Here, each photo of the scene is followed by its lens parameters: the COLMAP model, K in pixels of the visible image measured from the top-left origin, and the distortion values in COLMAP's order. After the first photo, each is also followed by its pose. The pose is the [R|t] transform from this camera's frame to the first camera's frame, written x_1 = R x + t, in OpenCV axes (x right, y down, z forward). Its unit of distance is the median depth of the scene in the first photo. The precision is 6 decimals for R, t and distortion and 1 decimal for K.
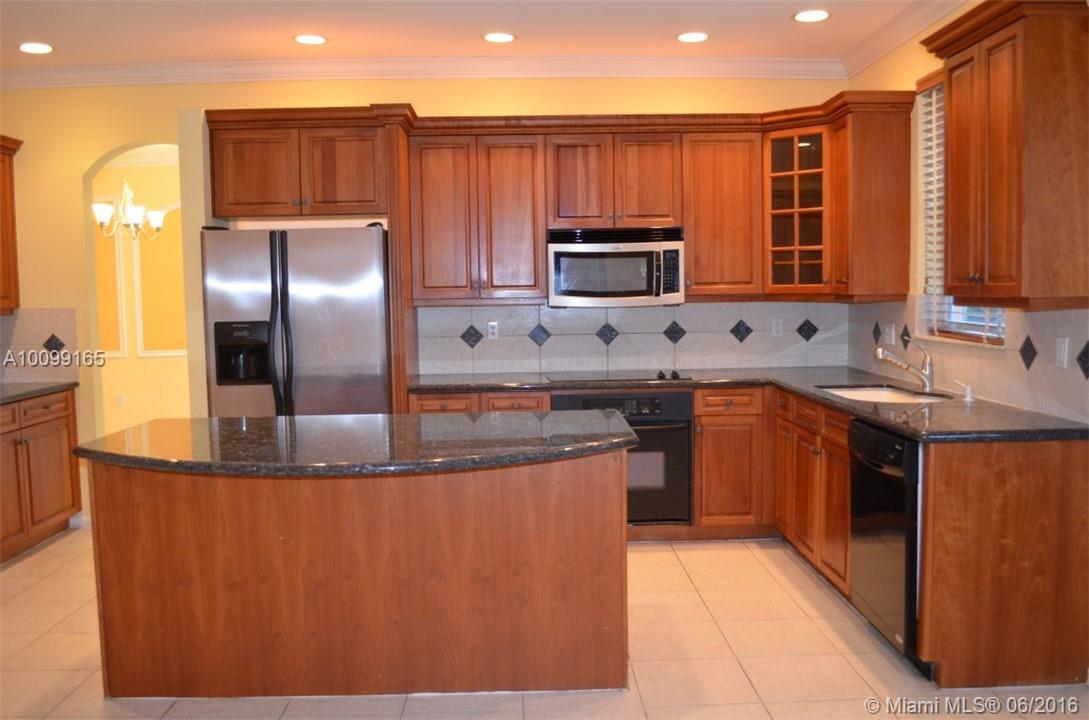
lens RADIAL K [[944.1, 0, 544.5], [0, 944.1, 360.0], [0, 0, 1]] dist [-0.076399, 0.006036]
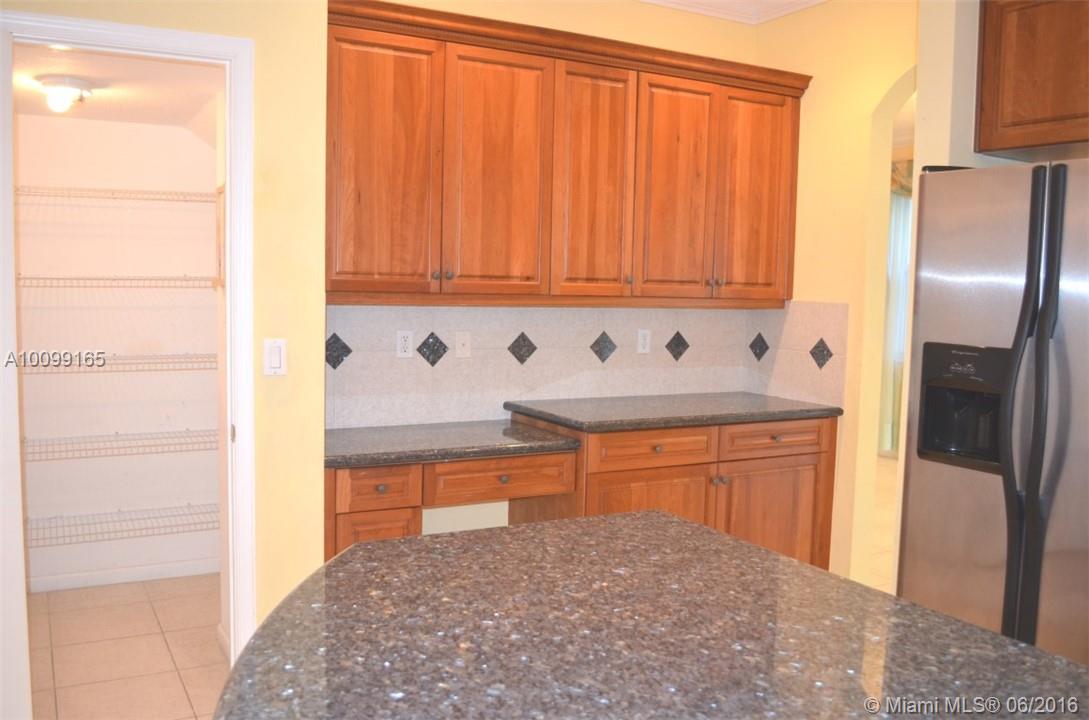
lens RADIAL K [[944.1, 0, 544.5], [0, 944.1, 360.0], [0, 0, 1]] dist [-0.076399, 0.006036]
pose [[0.468748, 0.100321, -0.877617, 0.016624], [-0.099228, 0.993222, 0.060536, -0.036028], [0.877741, 0.058708, 0.475525, 0.488021]]
